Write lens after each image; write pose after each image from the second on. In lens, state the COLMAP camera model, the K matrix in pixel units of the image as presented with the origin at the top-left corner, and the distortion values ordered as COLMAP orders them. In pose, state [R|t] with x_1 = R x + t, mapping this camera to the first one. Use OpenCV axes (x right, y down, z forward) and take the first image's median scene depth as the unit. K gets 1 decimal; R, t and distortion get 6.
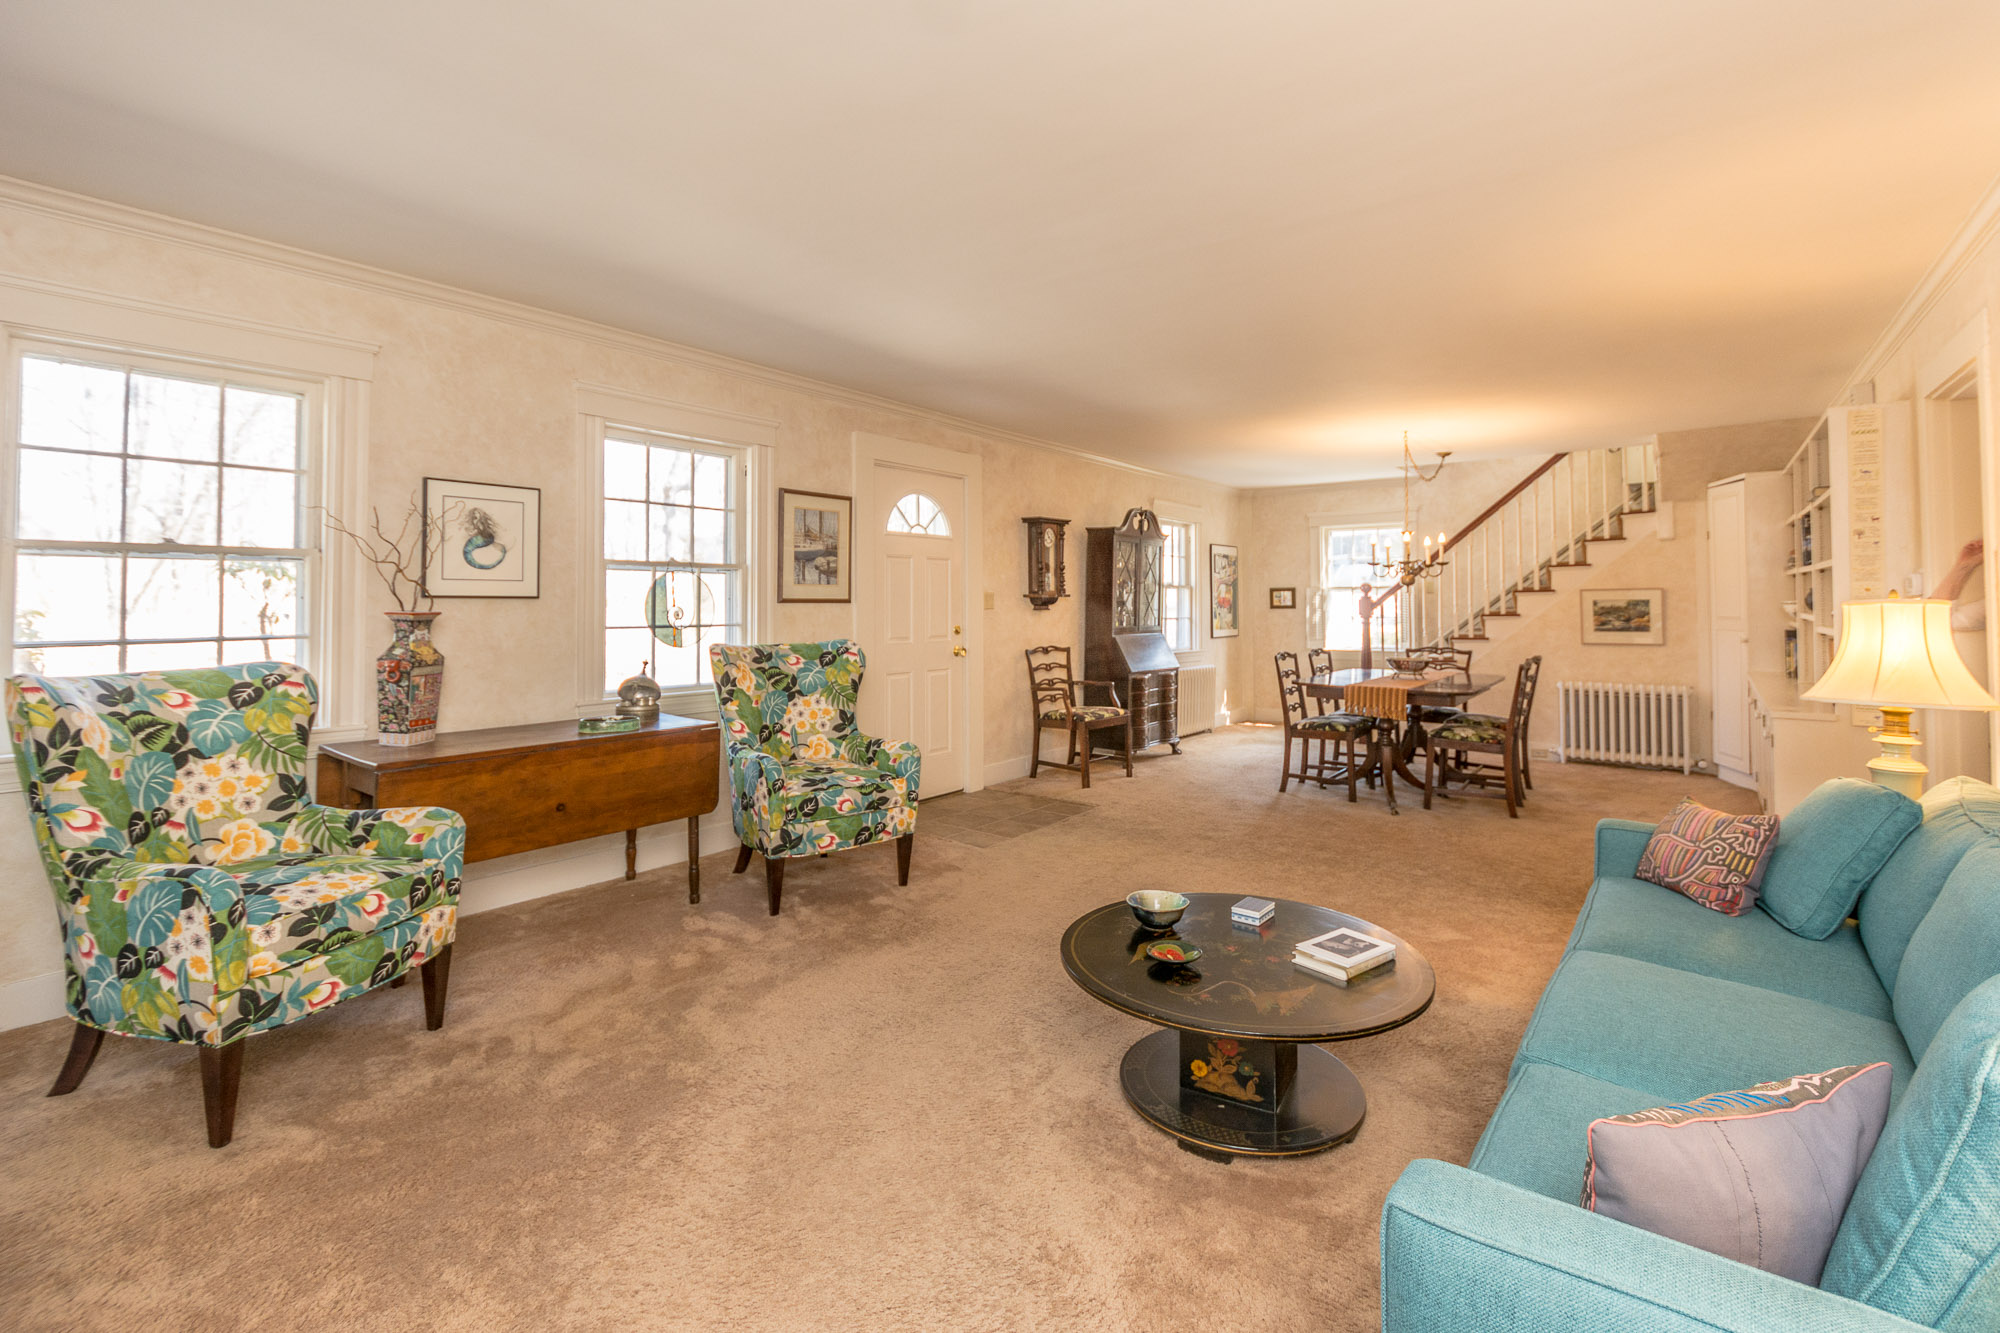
lens RADIAL K [[919.9, 0, 1027.4], [0, 919.9, 581.7], [0, 0, 1]] dist [-0.000121, -0.005998]
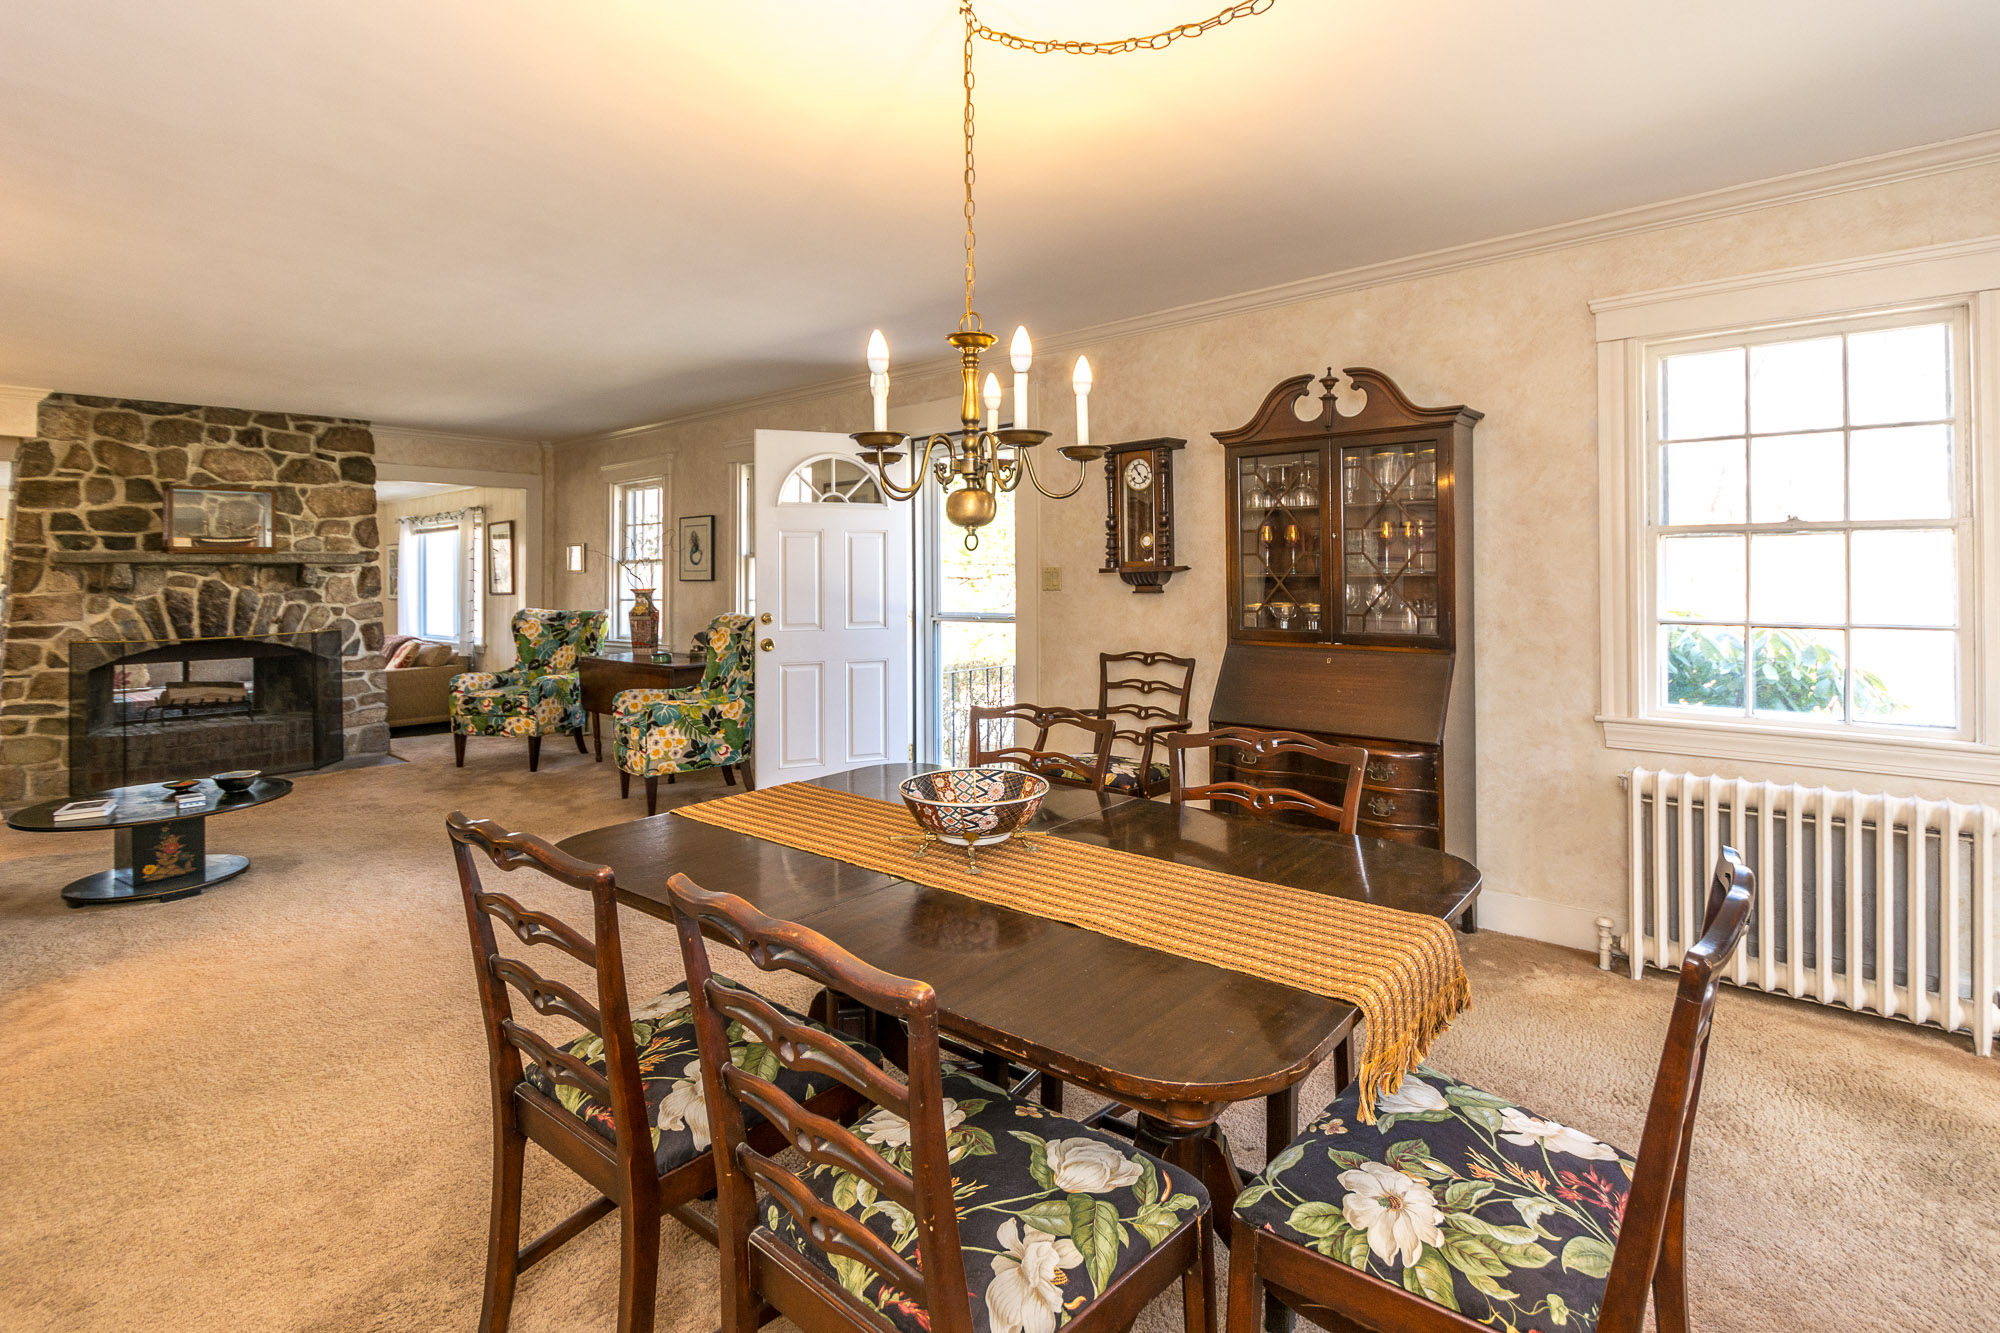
lens RADIAL K [[919.9, 0, 969.6], [0, 919.9, 556.5], [0, 0, 1]] dist [-0.000121, -0.005998]
pose [[-0.079698, -0.030570, -0.996350, 1.107011], [0.027484, 0.999082, -0.032852, 0.041961], [0.996440, -0.030002, -0.078785, 1.629132]]
